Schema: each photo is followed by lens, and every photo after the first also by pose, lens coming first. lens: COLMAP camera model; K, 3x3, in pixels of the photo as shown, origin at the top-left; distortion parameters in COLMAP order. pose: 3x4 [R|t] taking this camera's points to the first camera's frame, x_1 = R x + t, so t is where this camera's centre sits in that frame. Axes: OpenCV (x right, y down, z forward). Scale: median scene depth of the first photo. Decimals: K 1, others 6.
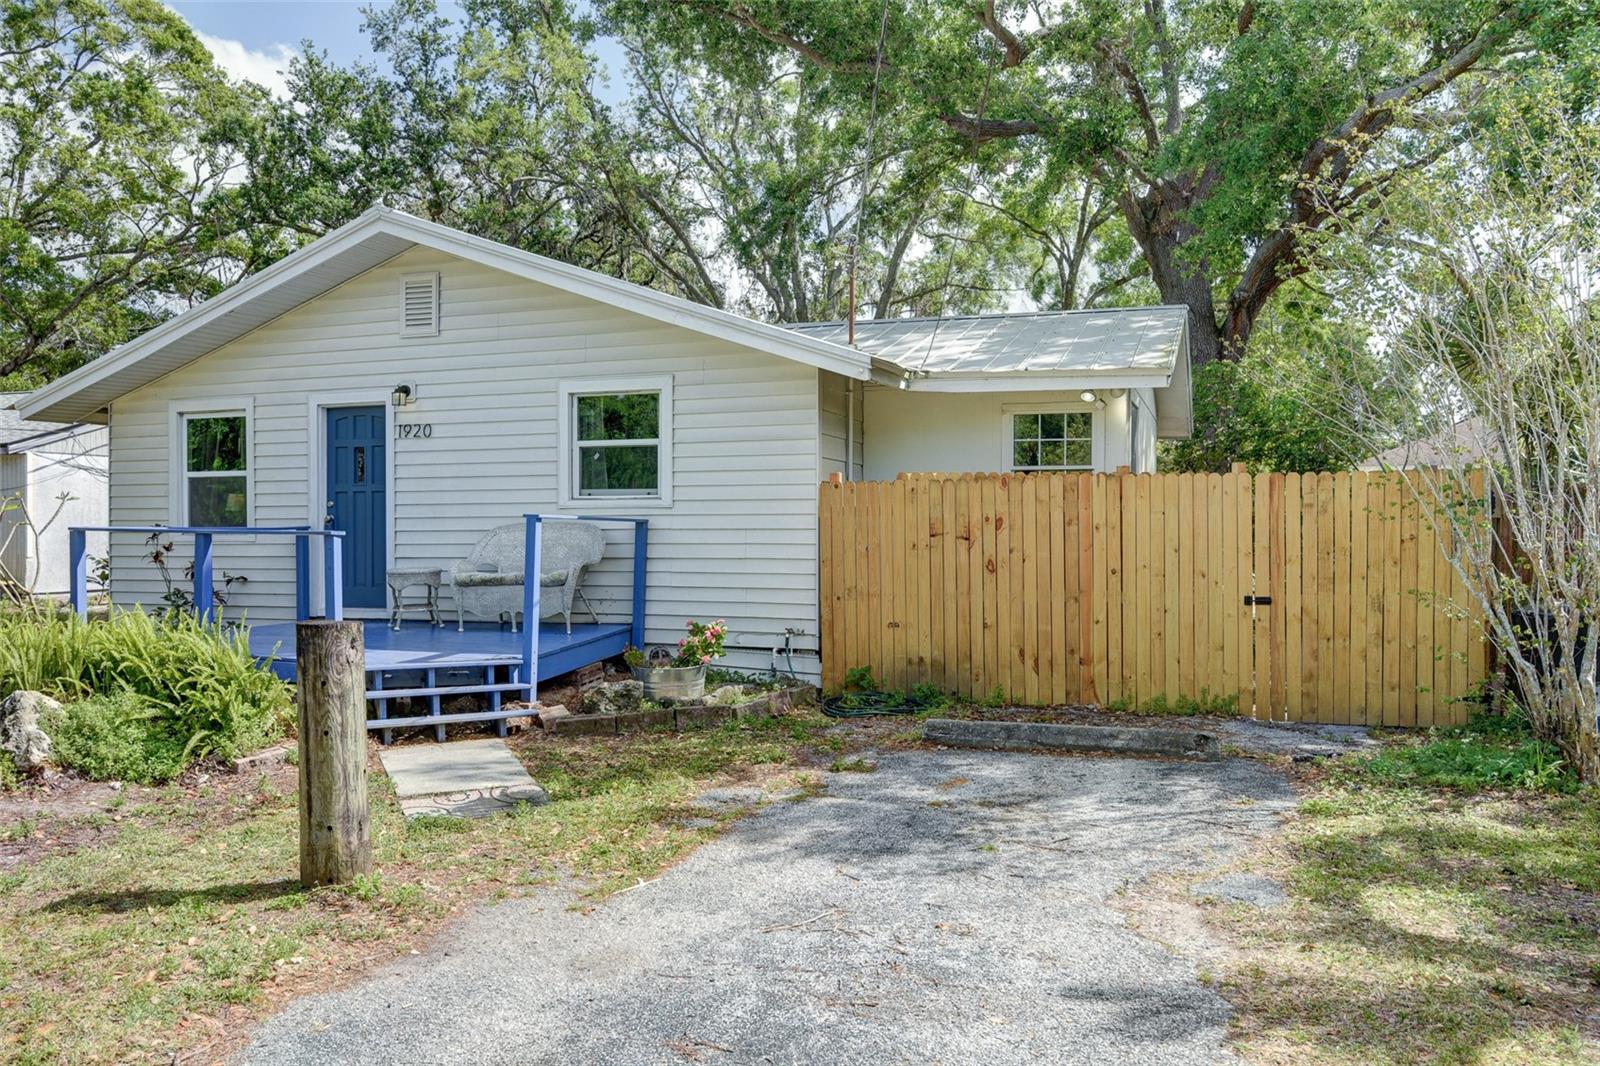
lens RADIAL K [[1184.9, 0, 800.0], [0, 1184.9, 533.0], [0, 0, 1]] dist [0.007249, 0.002555]
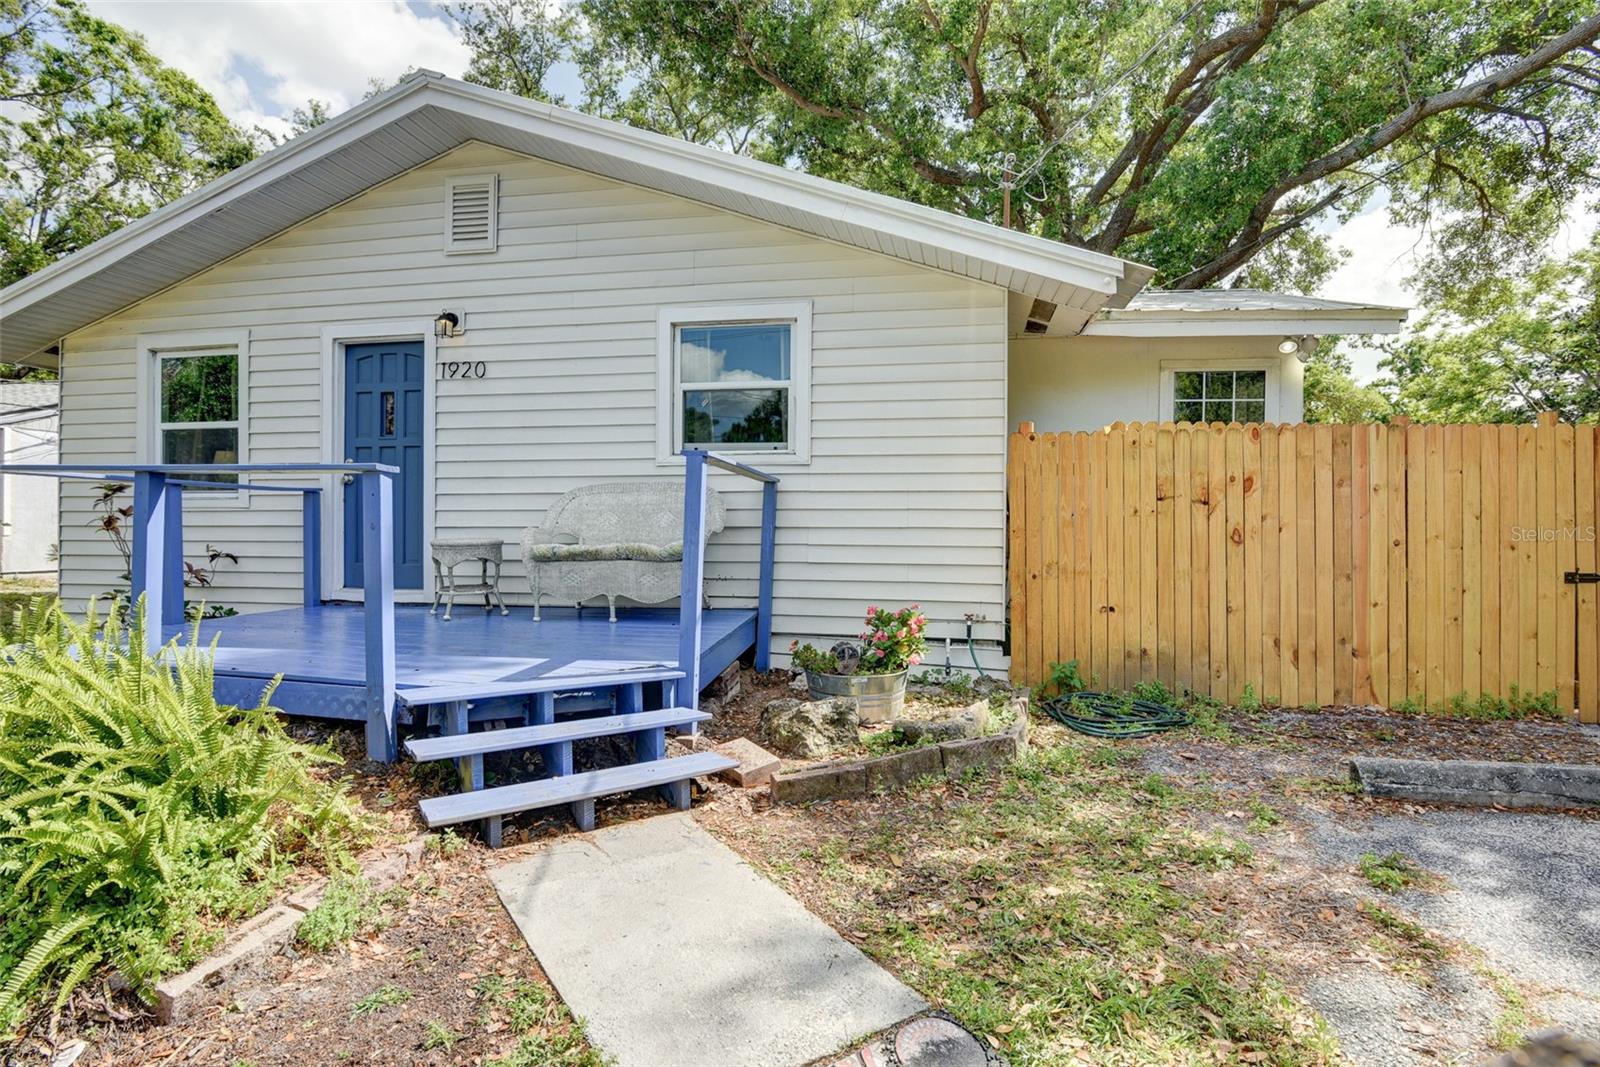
lens RADIAL K [[796.2, 0, 800.0], [0, 796.2, 533.5], [0, 0, 1]] dist [-0.017803, -0.000904]
pose [[0.985822, 0.006803, 0.167658, -0.204867], [-0.007087, 0.999974, 0.001099, 0.024770], [-0.167646, -0.002271, 0.985845, 0.466261]]
